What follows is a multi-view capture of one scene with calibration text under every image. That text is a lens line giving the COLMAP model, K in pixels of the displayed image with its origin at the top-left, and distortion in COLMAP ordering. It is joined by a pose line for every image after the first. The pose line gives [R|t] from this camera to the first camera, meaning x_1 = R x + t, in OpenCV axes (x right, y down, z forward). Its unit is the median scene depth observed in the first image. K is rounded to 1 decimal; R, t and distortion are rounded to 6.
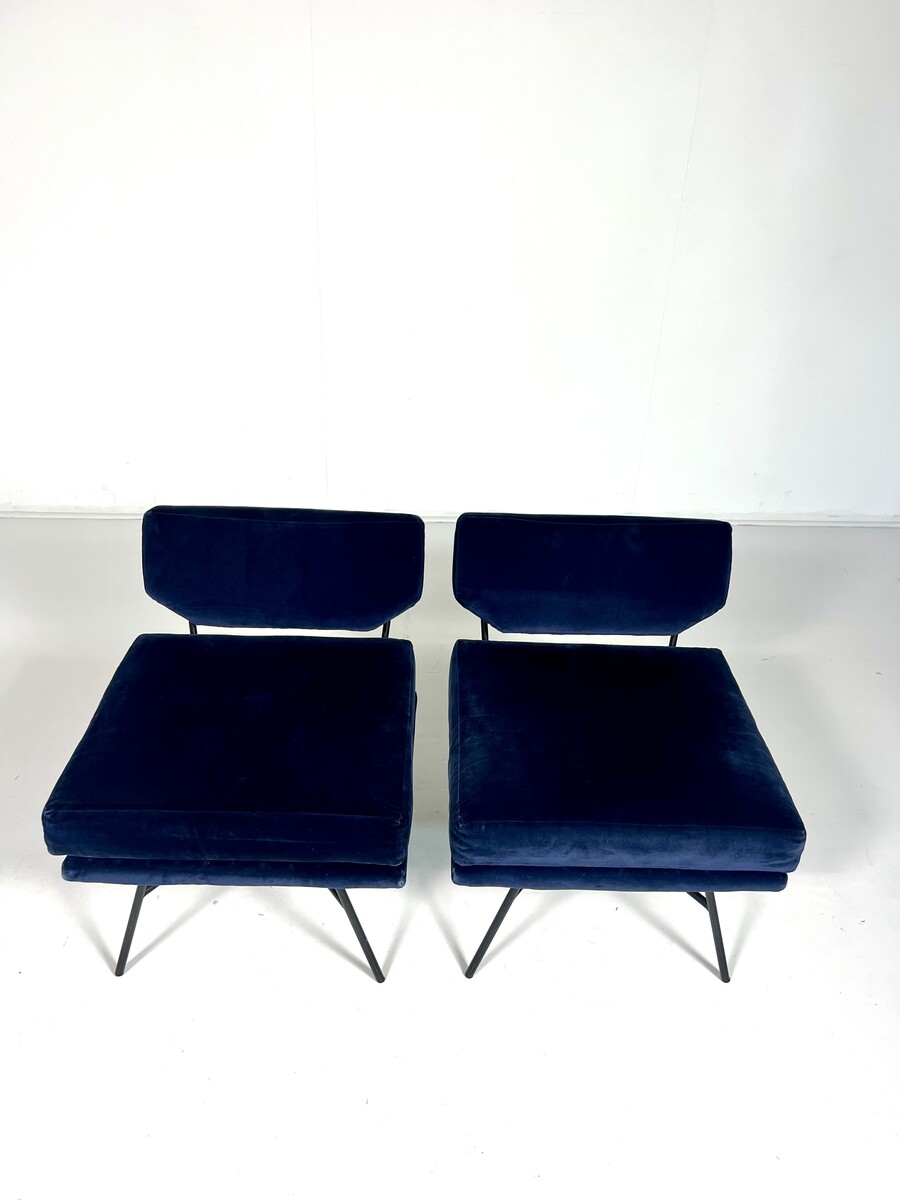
lens RADIAL K [[843.4, 0, 447.4], [0, 843.4, 604.4], [0, 0, 1]] dist [0.030424, -0.004703]
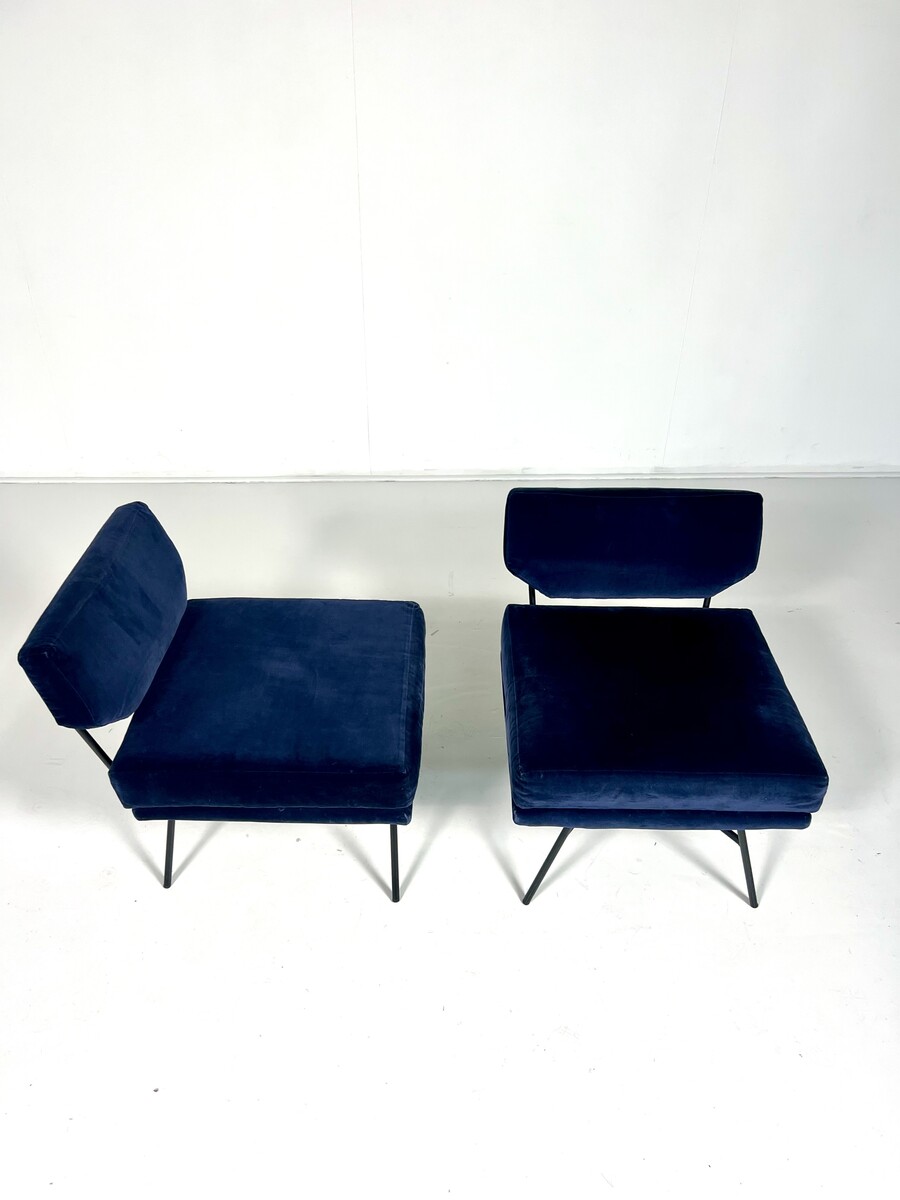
lens RADIAL K [[827.0, 0, 450.0], [0, 827.0, 600.0], [0, 0, 1]] dist [0.036496, -0.002304]
pose [[0.999567, -0.013300, -0.026232, -0.045395], [0.014932, 0.997901, 0.063018, -0.042280], [0.025339, -0.063383, 0.997668, -0.096570]]
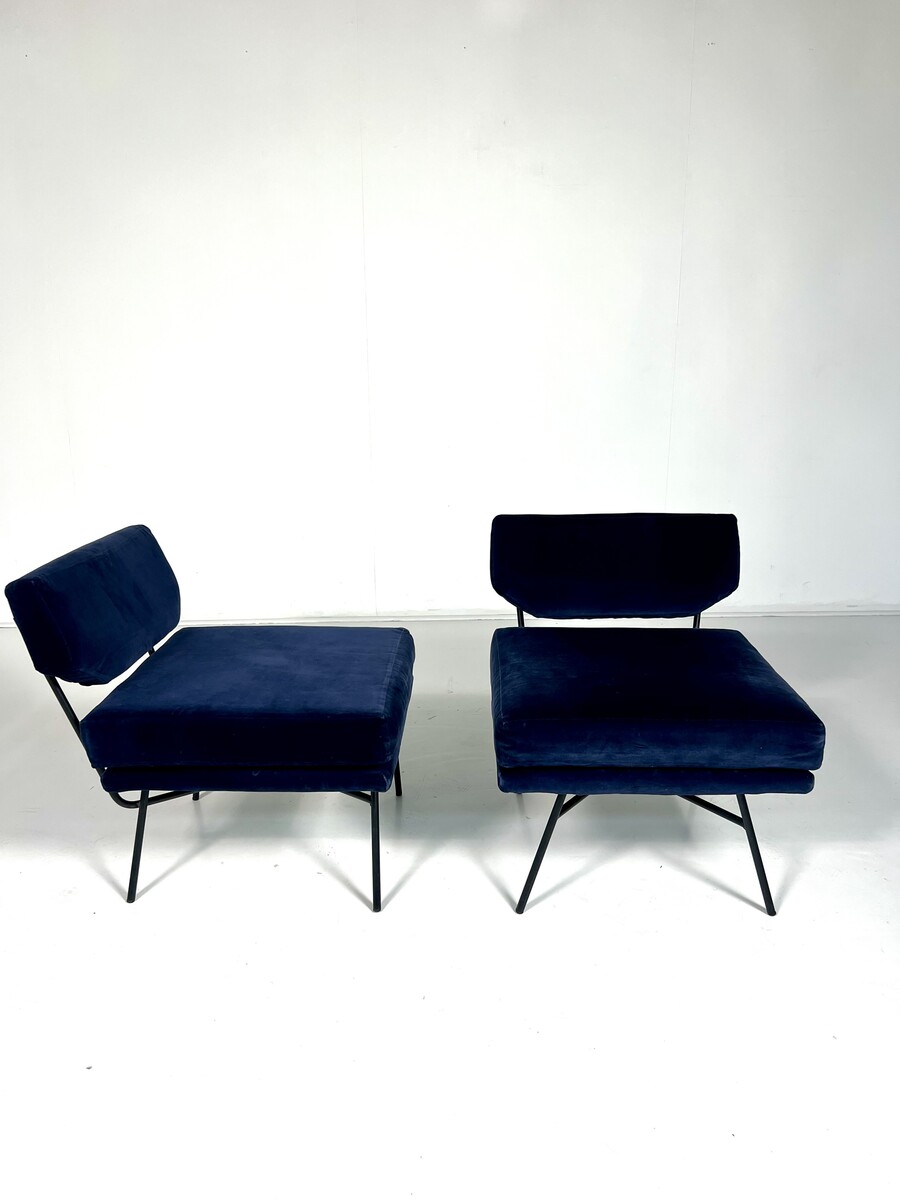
lens RADIAL K [[827.0, 0, 450.0], [0, 827.0, 600.0], [0, 0, 1]] dist [0.036496, -0.002304]
pose [[0.998603, -0.034166, -0.040304, -0.005267], [0.023927, 0.972521, -0.231584, 0.329489], [0.047109, 0.230296, 0.971980, -0.086114]]
